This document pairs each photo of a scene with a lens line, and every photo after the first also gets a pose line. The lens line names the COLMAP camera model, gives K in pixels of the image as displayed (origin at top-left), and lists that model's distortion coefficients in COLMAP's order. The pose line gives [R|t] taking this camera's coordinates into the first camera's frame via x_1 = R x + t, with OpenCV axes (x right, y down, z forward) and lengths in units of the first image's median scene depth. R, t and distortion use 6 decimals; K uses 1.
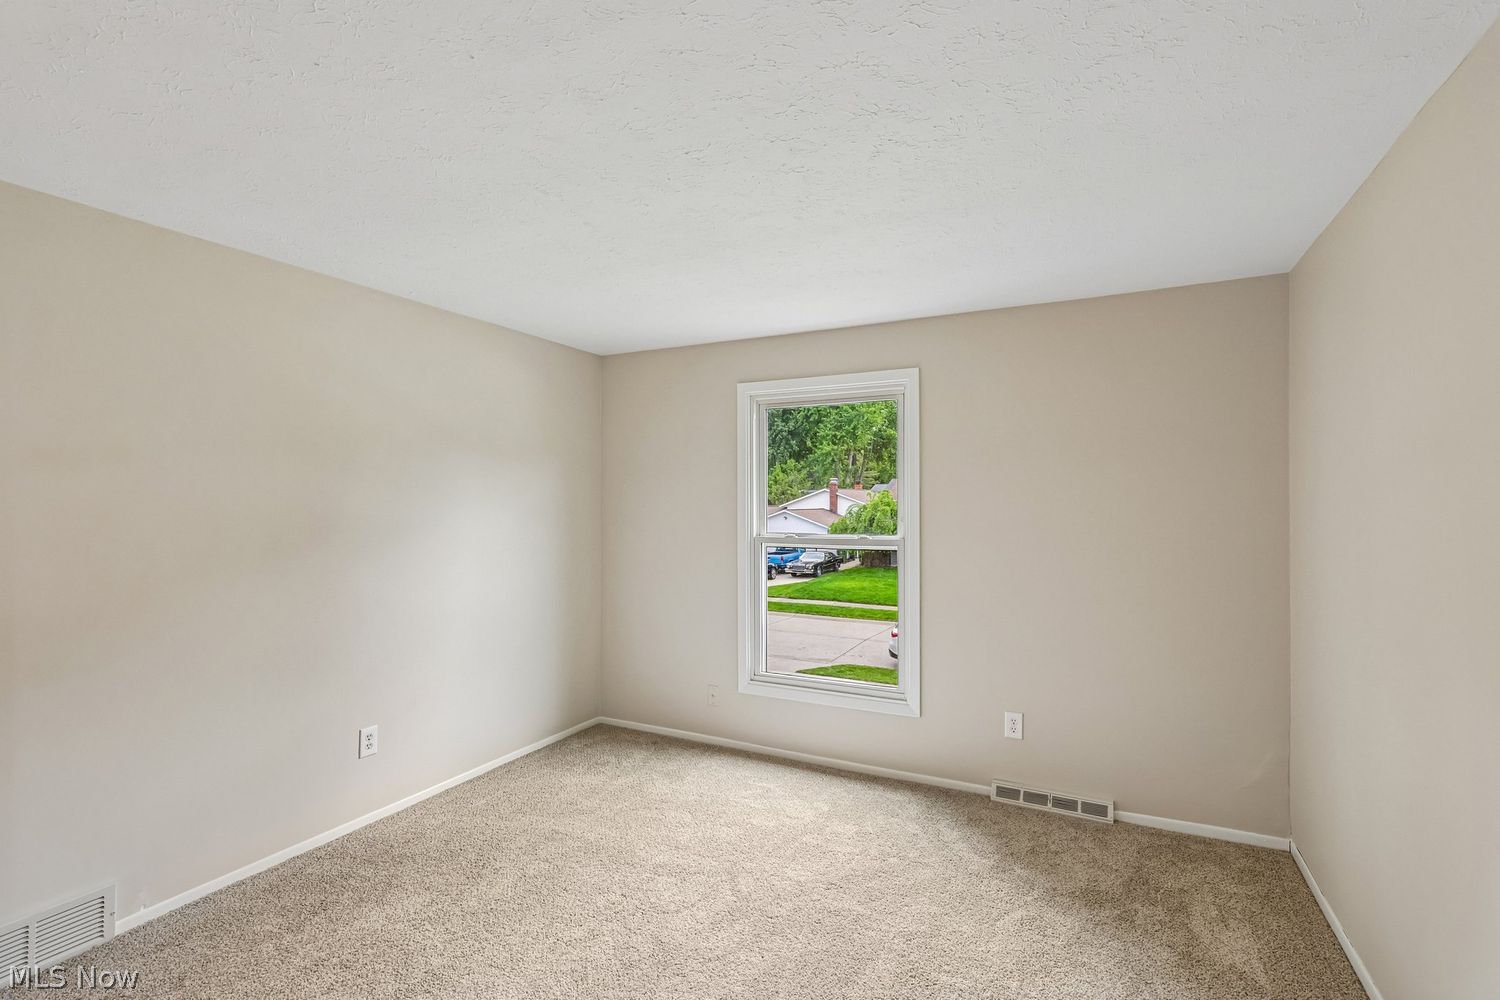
lens RADIAL K [[699.5, 0, 752.5], [0, 699.5, 491.4], [0, 0, 1]] dist [-0.000032, 0.000287]
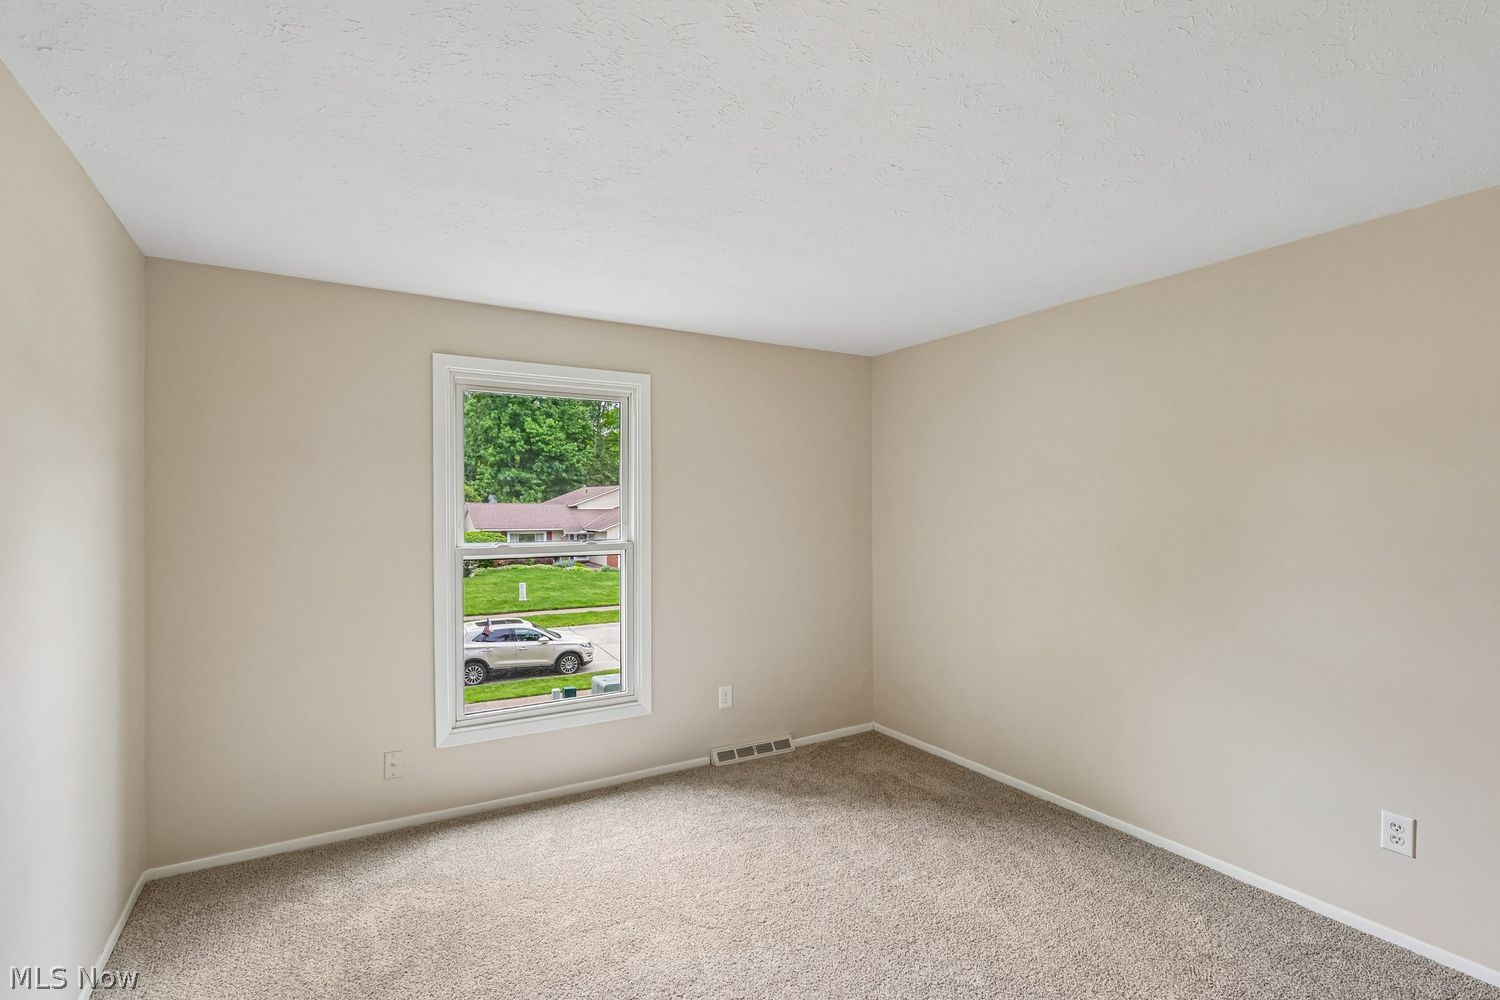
lens RADIAL K [[700.3, 0, 750.0], [0, 700.3, 500.0], [0, 0, 1]] dist [-0.000237, 0.000236]
pose [[0.535456, 0.004270, 0.844553, -0.599745], [-0.013843, 0.999897, 0.003721, 0.001195], [-0.844450, -0.013683, 0.535460, 0.348654]]
